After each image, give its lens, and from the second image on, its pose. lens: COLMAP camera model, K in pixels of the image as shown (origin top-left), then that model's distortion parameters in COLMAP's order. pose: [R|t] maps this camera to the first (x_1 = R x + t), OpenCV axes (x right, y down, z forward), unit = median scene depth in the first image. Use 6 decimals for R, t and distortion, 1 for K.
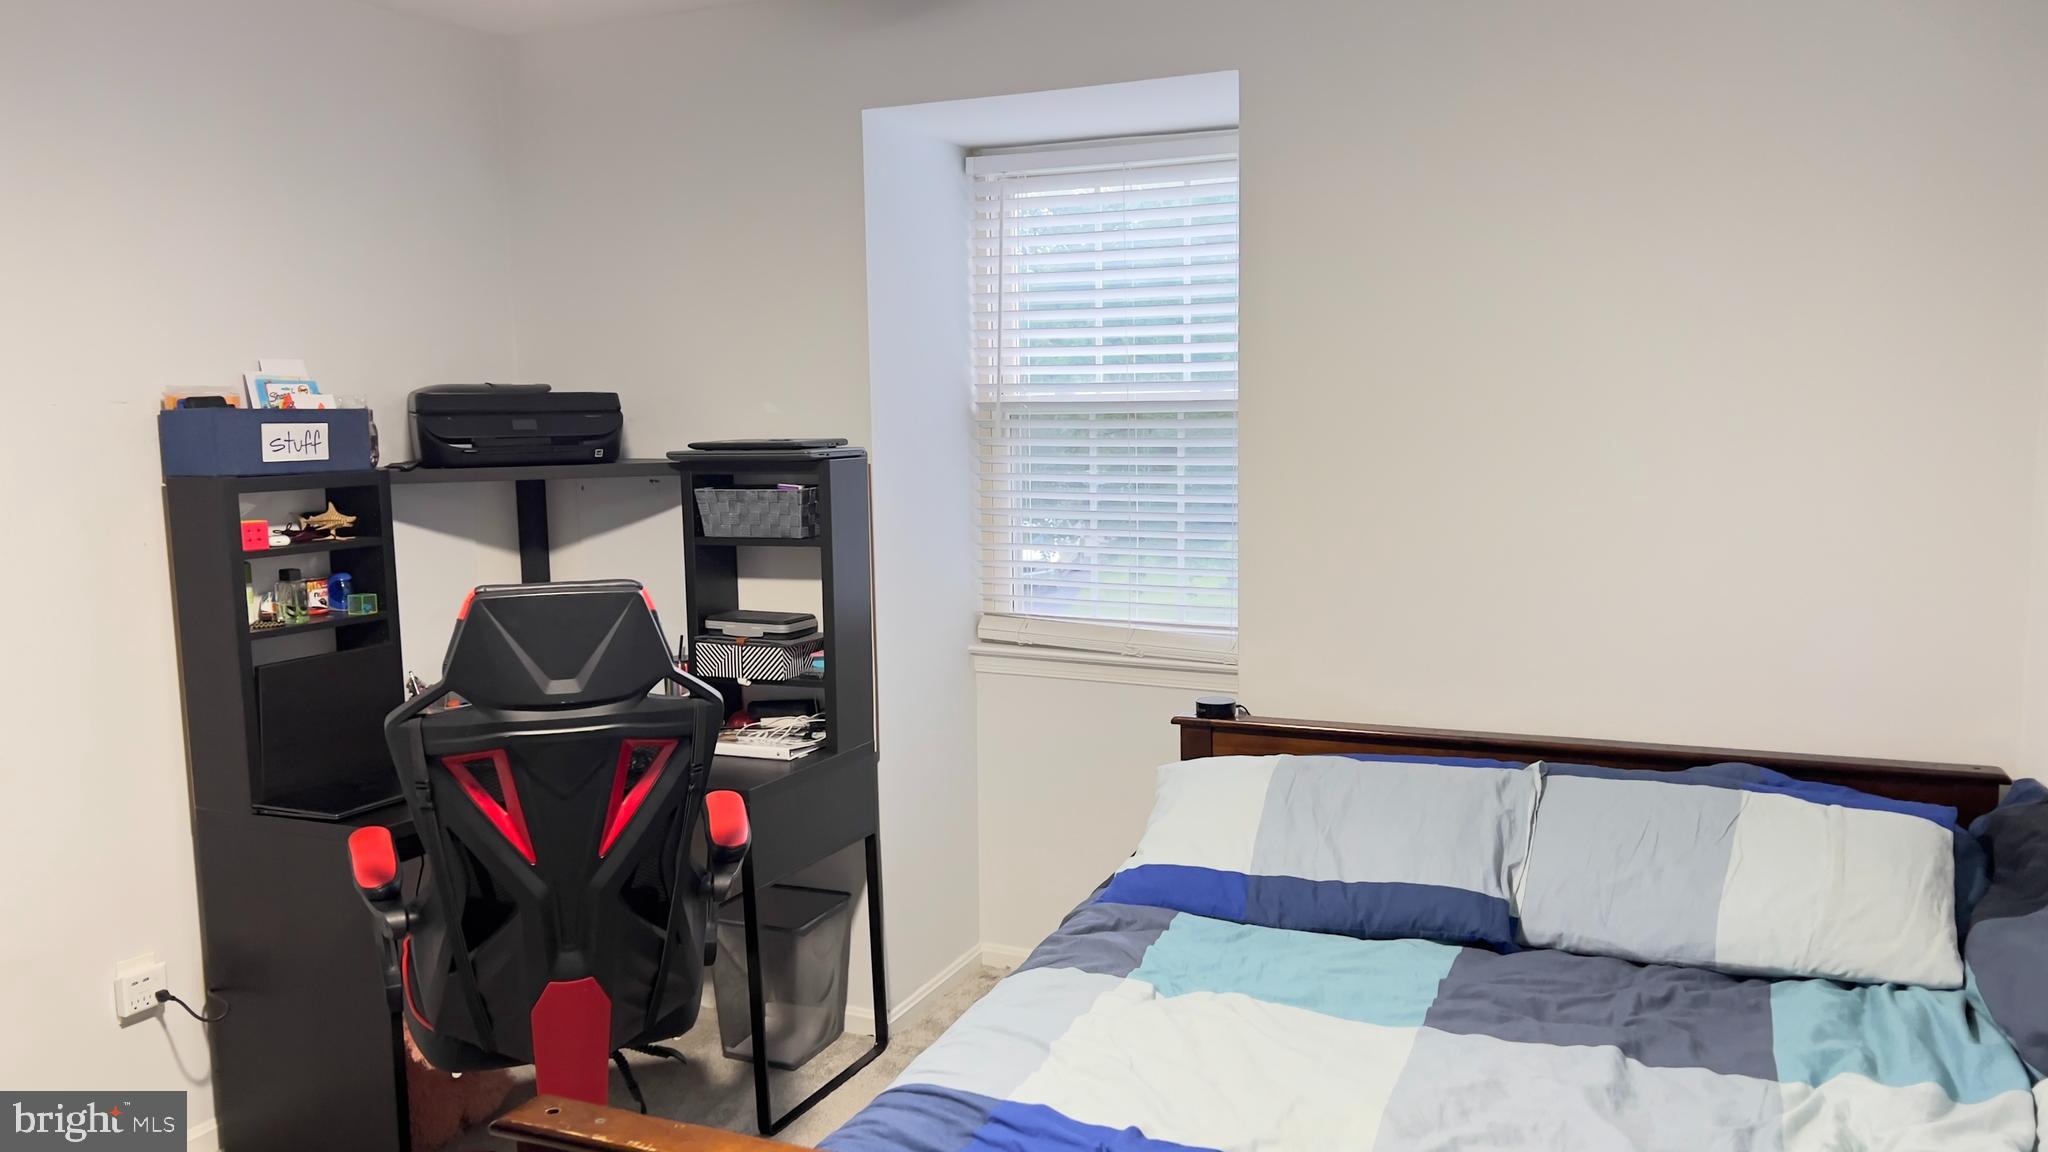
lens RADIAL K [[1510.3, 0, 1010.1], [0, 1510.3, 577.7], [0, 0, 1]] dist [0.058523, -0.079053]
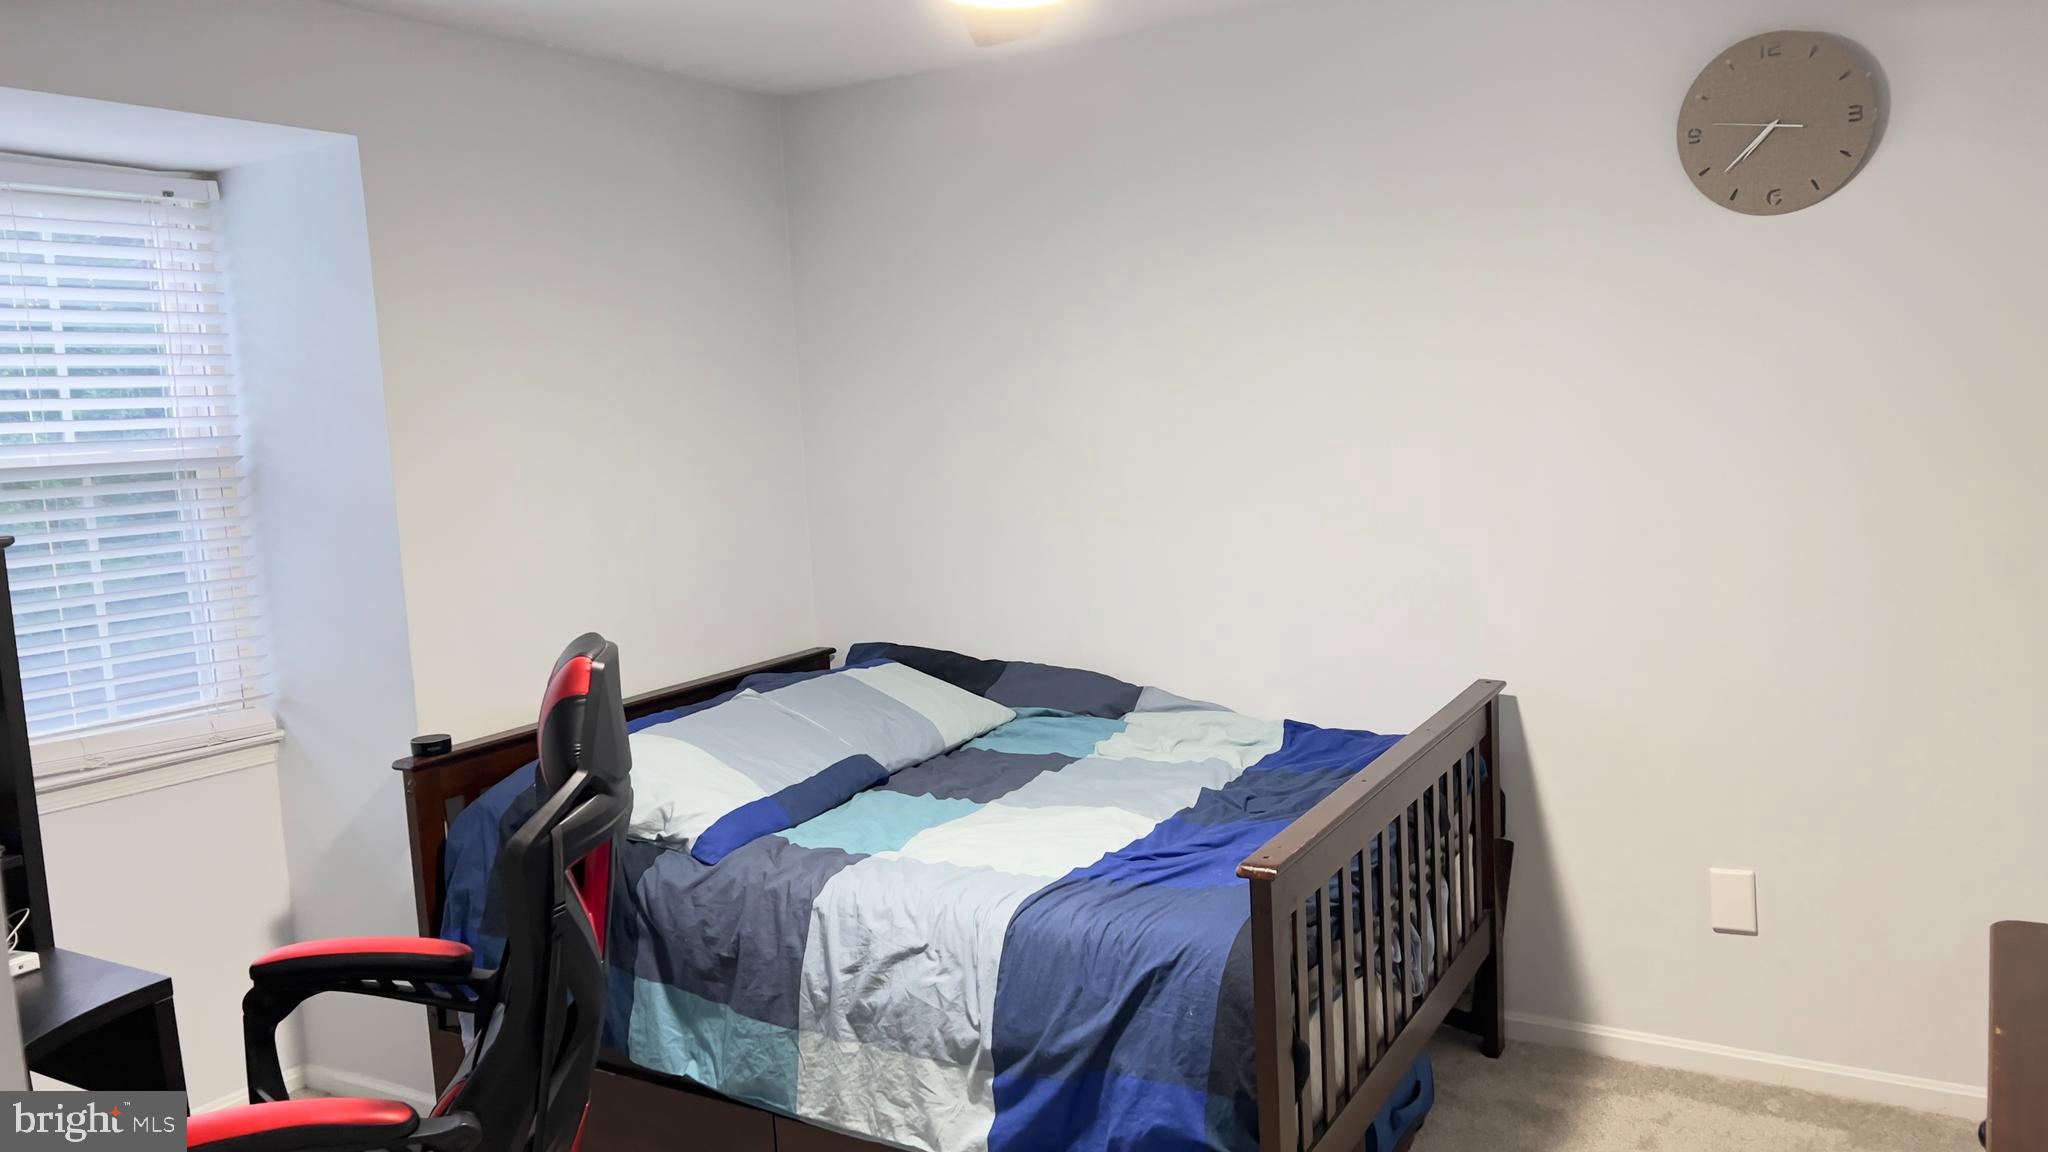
lens RADIAL K [[1510.3, 0, 1010.1], [0, 1510.3, 577.7], [0, 0, 1]] dist [0.058523, -0.079053]
pose [[0.110404, -0.097178, 0.989125, -0.733354], [0.158134, 0.984248, 0.079049, -0.040462], [-0.981226, 0.147687, 0.124032, 0.403688]]
